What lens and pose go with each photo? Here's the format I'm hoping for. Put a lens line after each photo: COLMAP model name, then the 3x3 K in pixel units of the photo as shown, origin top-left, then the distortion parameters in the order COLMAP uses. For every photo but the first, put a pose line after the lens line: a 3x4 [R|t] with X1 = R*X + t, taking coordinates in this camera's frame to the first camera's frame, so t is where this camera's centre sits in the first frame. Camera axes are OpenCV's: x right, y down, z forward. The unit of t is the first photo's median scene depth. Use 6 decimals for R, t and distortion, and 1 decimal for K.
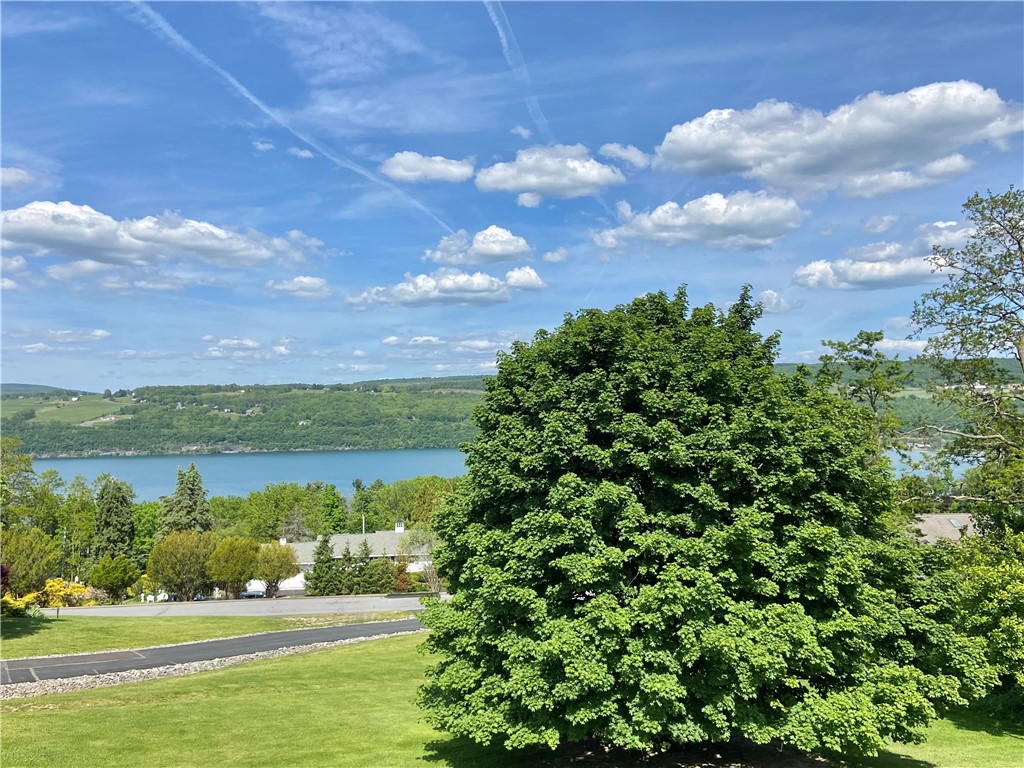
lens RADIAL K [[960.9, 0, 507.6], [0, 960.9, 419.6], [0, 0, 1]] dist [0.123762, -0.005005]
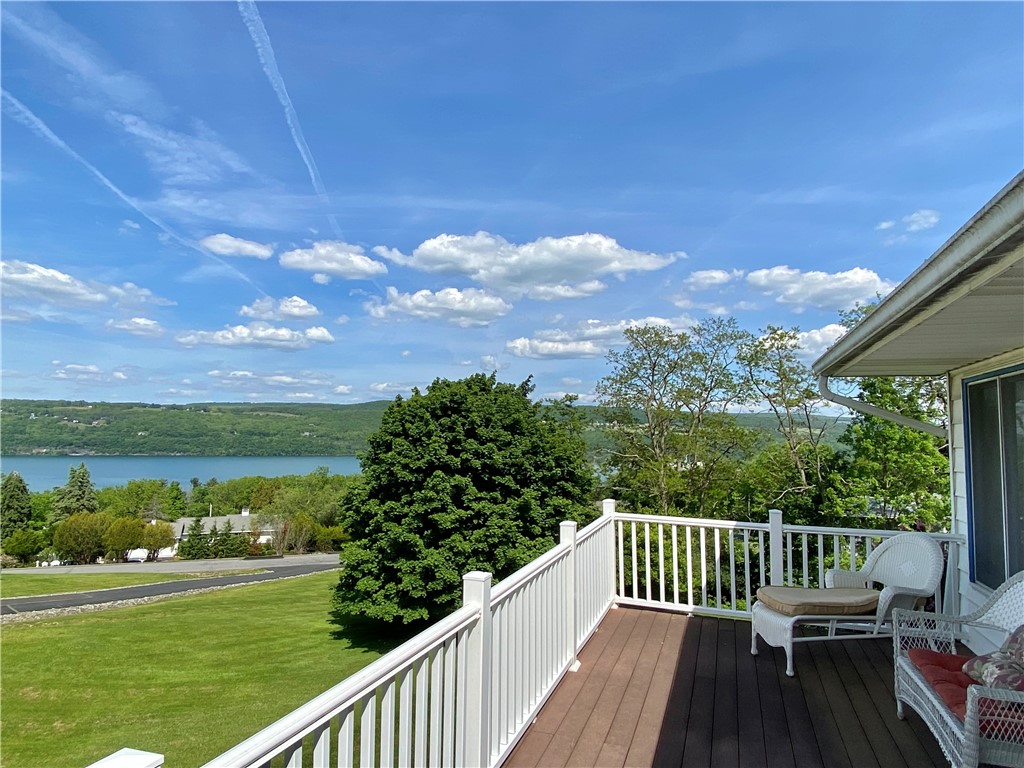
lens RADIAL K [[694.1, 0, 527.9], [0, 694.1, 385.3], [0, 0, 1]] dist [0.070261, -0.077655]
pose [[0.943319, 0.060138, 0.326395, -0.078991], [-0.034642, 0.995916, -0.083376, -0.000508], [-0.330076, 0.067343, 0.941549, -0.121079]]
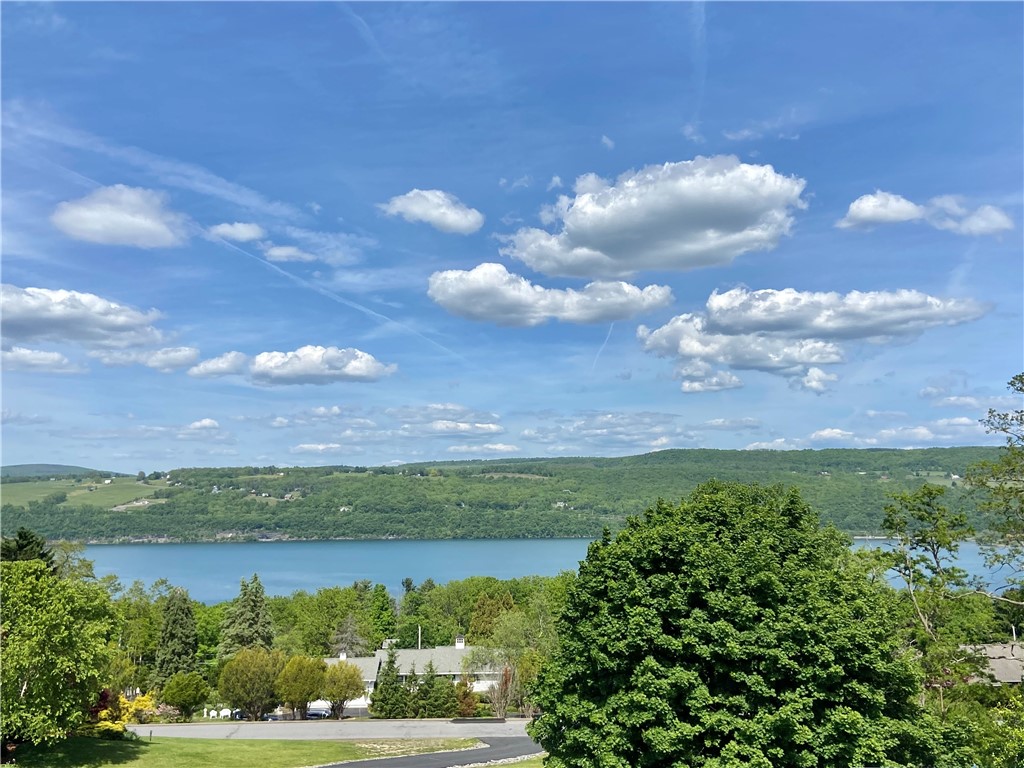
lens RADIAL K [[1121.6, 0, 512.0], [0, 1121.6, 384.0], [0, 0, 1]] dist [0.107751, -0.009276]
pose [[0.999141, 0.011947, -0.039678, -0.020216], [-0.015227, 0.996398, -0.083426, -0.061450], [0.038539, 0.083959, 0.995724, -0.172819]]
